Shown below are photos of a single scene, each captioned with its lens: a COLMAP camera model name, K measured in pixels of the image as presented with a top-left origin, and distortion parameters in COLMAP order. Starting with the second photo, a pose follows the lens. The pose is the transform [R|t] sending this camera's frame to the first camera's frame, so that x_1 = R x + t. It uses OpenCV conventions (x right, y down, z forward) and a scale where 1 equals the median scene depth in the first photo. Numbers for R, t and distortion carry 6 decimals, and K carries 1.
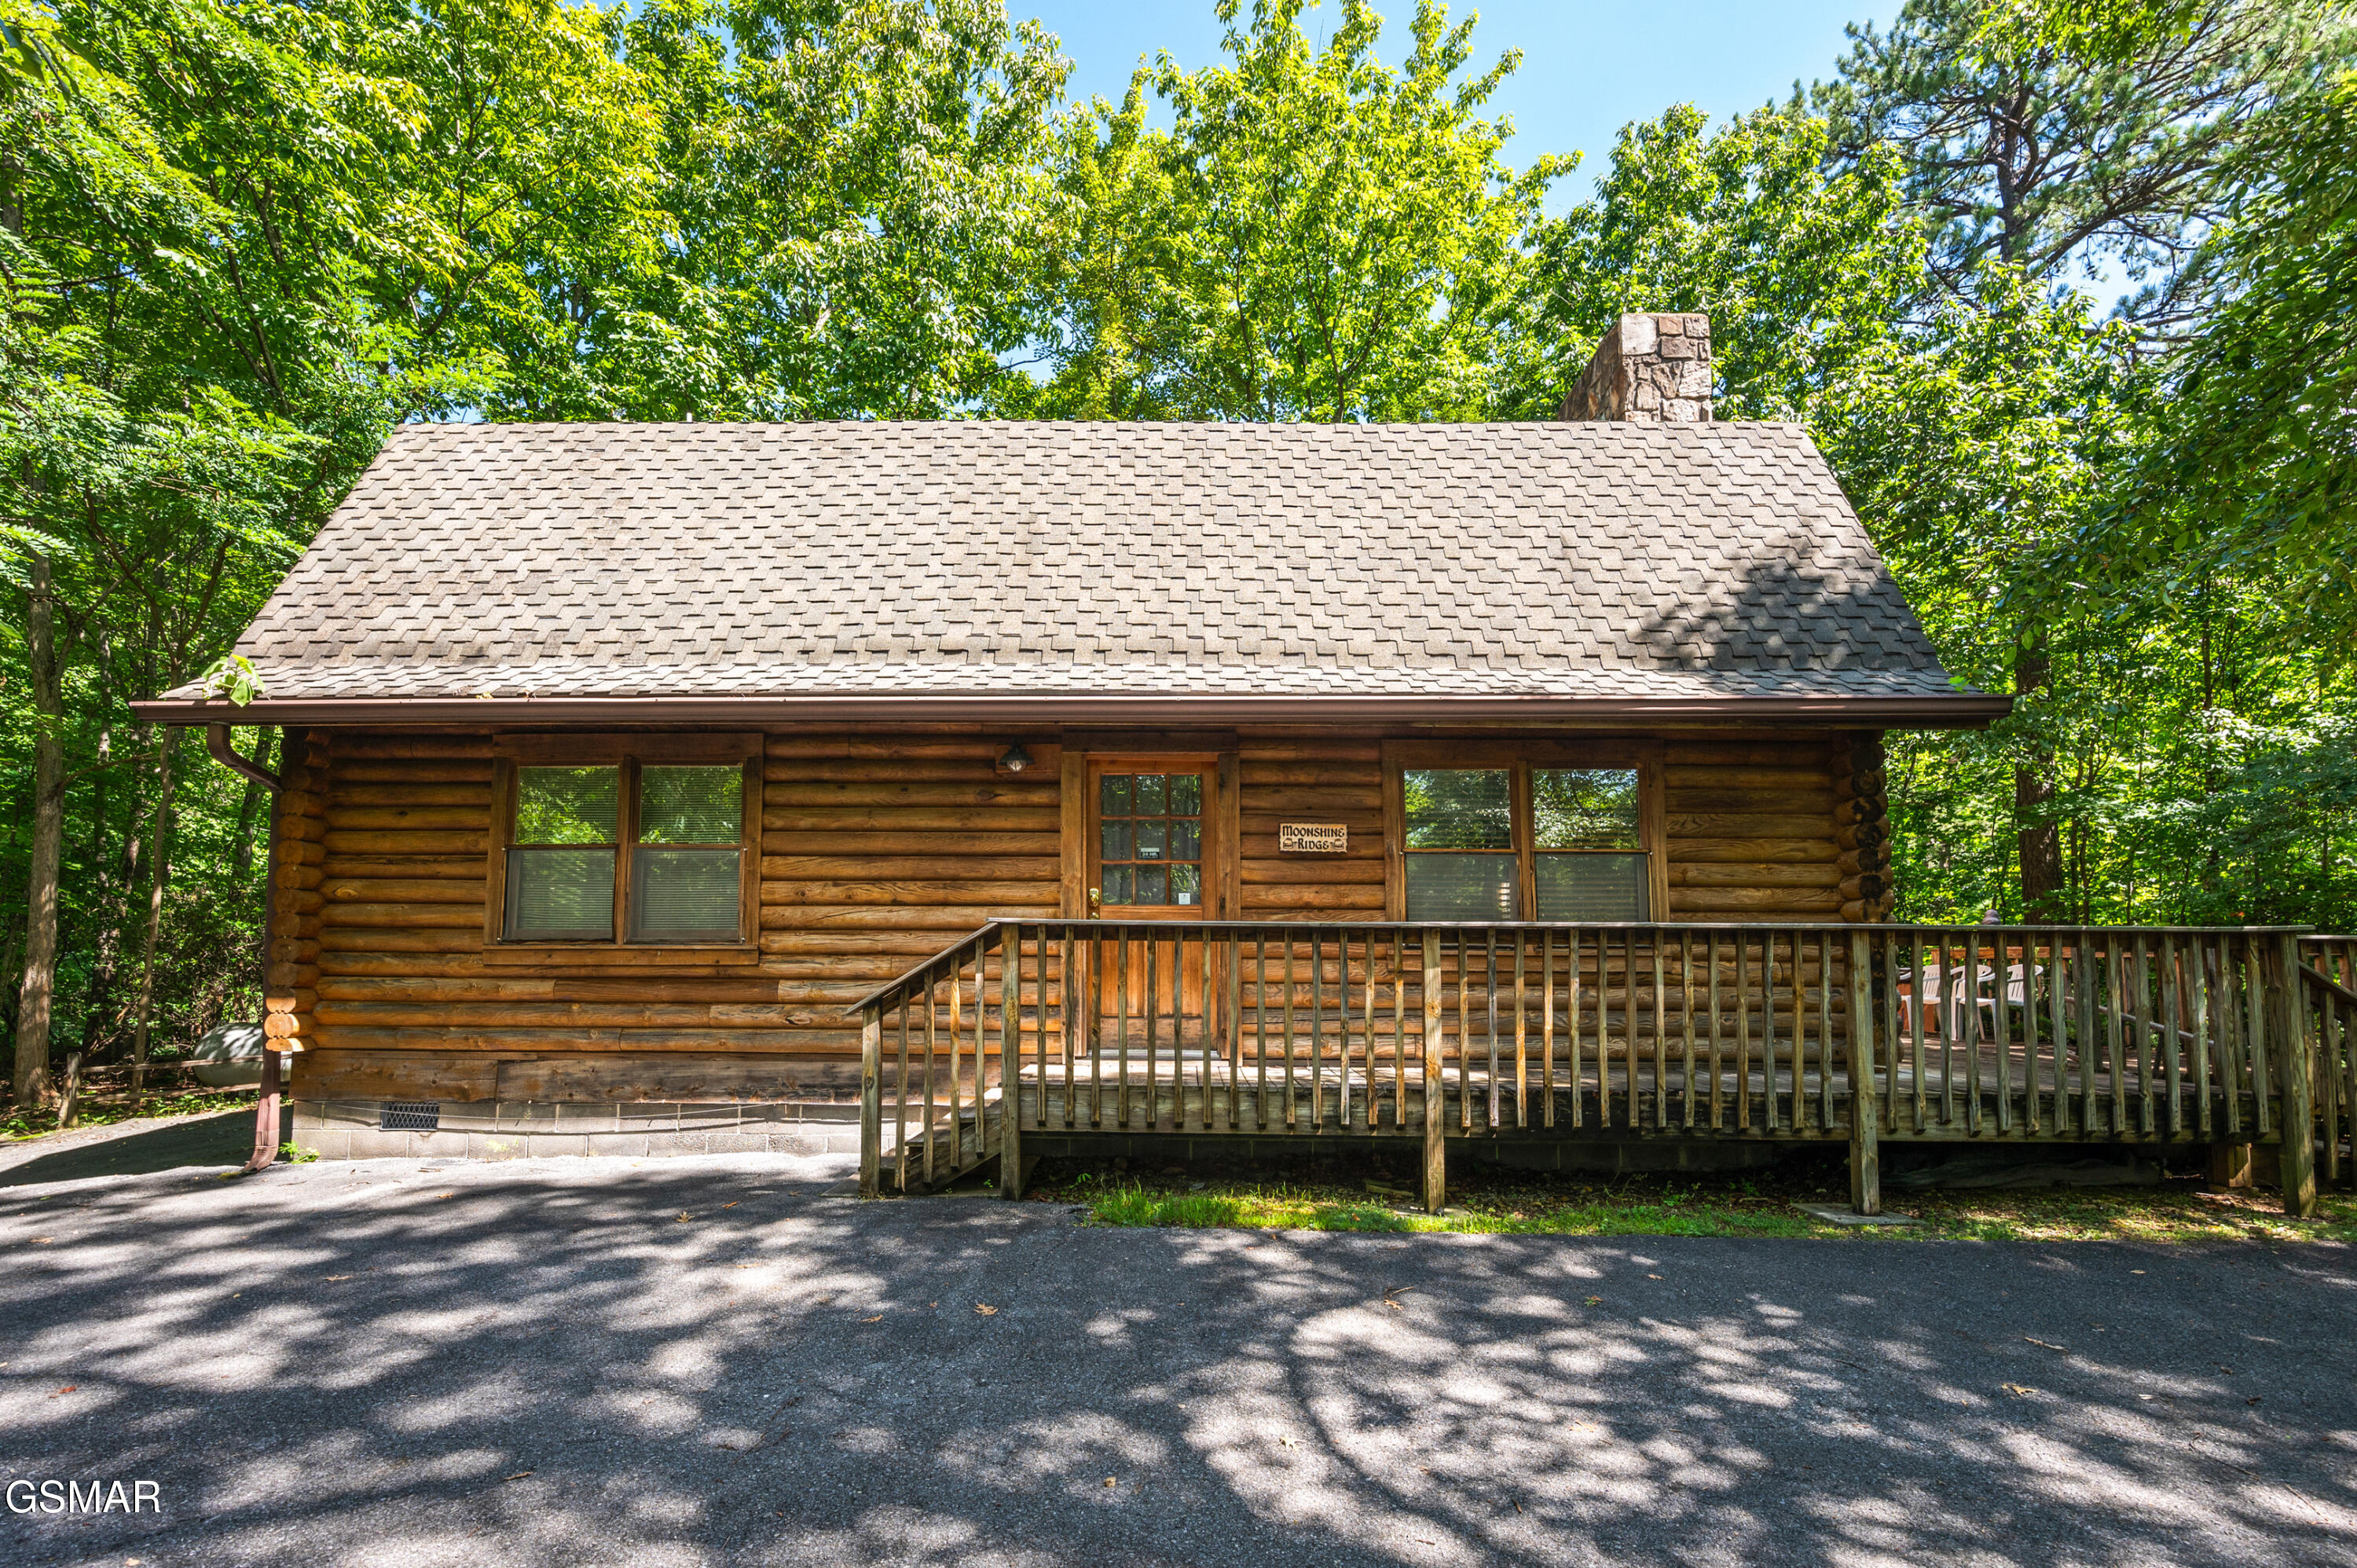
lens RADIAL K [[940.5, 0, 1238.0], [0, 940.5, 752.8], [0, 0, 1]] dist [-0.000335, -0.000626]
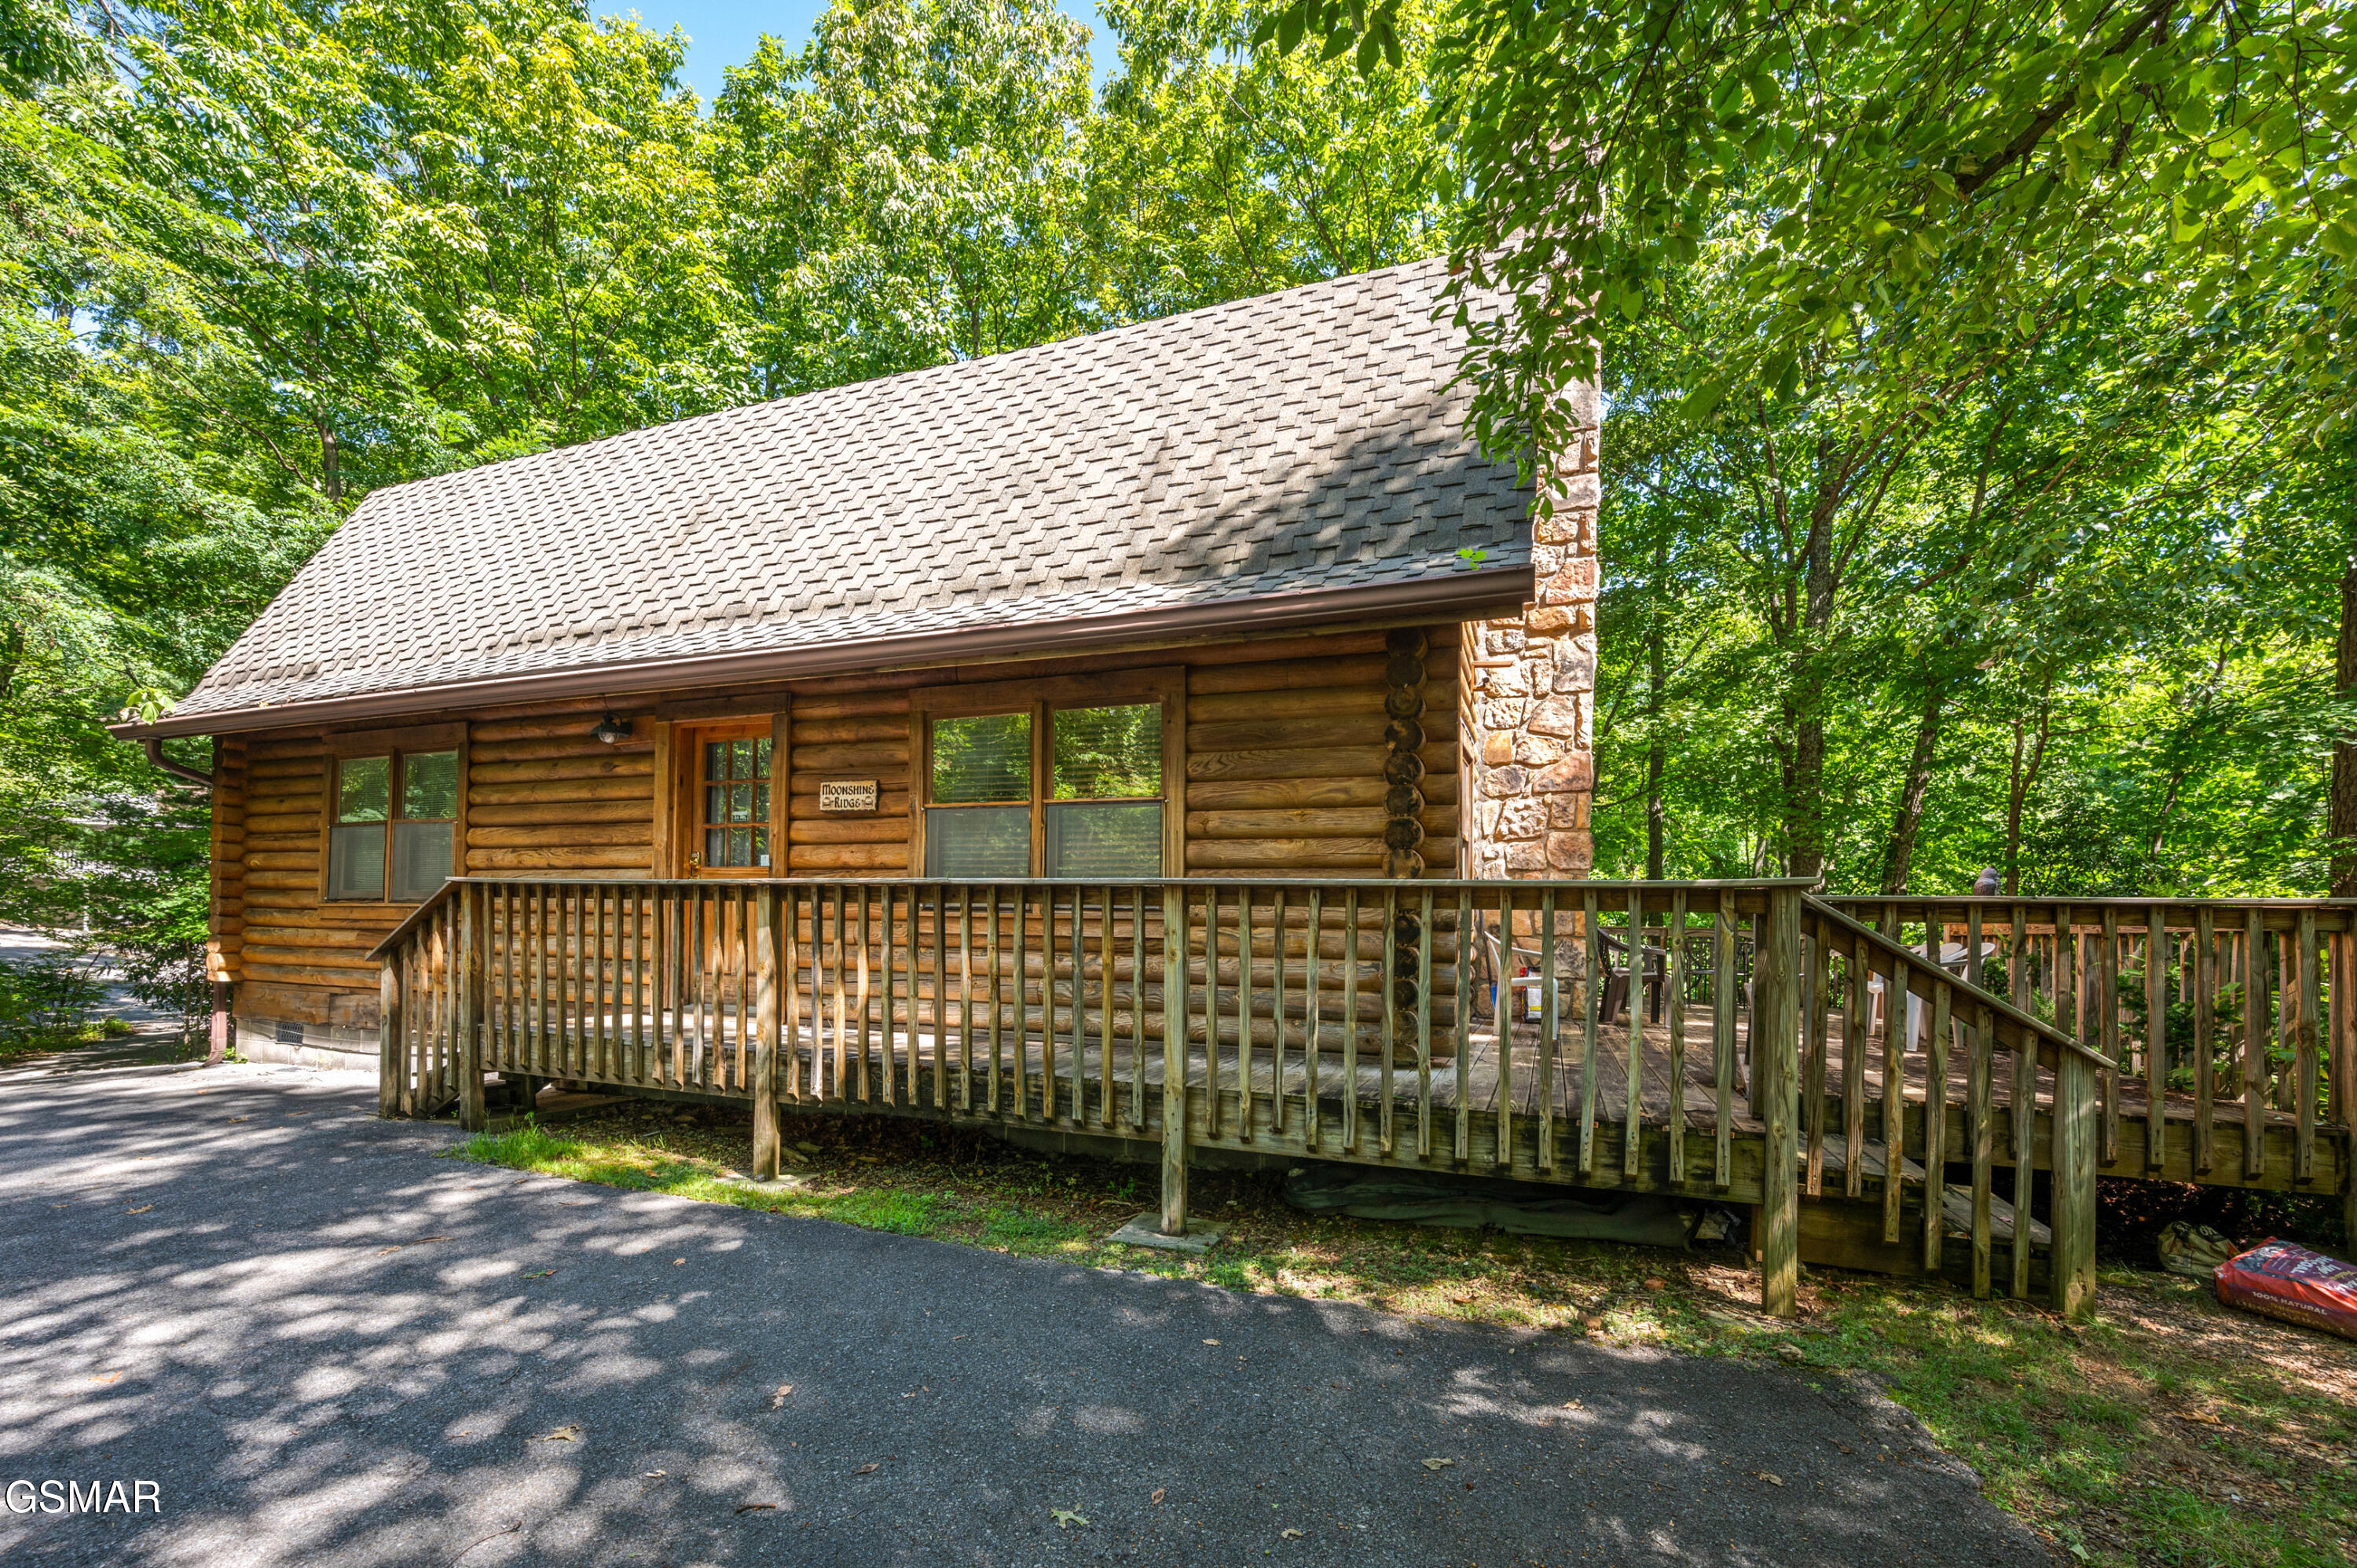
lens RADIAL K [[940.5, 0, 1180.0], [0, 940.5, 785.6], [0, 0, 1]] dist [-0.000335, -0.000626]
pose [[0.944354, -0.037090, -0.326834, 0.759261], [0.057283, 0.996983, 0.052374, 0.051305], [0.323905, -0.068182, 0.943630, 0.210627]]
